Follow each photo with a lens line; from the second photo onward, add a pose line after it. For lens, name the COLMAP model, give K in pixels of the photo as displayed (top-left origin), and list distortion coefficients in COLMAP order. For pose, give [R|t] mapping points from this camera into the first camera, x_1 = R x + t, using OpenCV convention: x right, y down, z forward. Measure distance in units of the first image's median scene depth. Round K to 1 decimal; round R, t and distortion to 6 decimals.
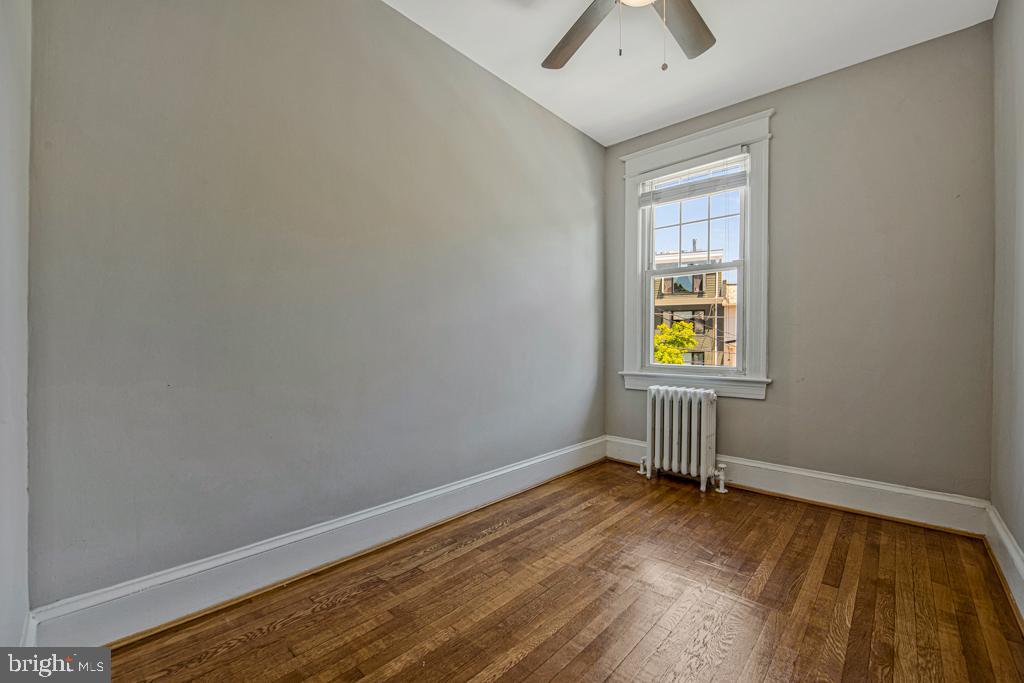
lens RADIAL K [[423.1, 0, 515.4], [0, 423.1, 337.9], [0, 0, 1]] dist [-0.011634, -0.003162]
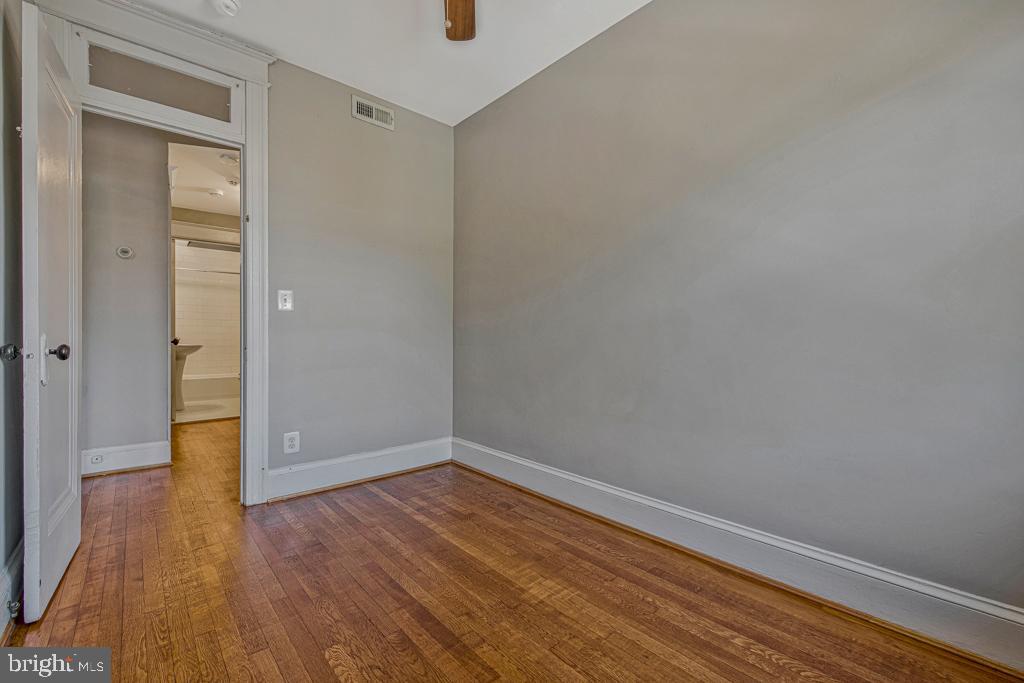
lens RADIAL K [[423.1, 0, 515.4], [0, 423.1, 337.9], [0, 0, 1]] dist [-0.011634, -0.003162]
pose [[-0.081782, 0.003395, -0.996644, 0.858448], [0.007669, 0.999967, 0.002777, 0.003345], [0.996621, -0.007416, -0.081805, 0.899573]]
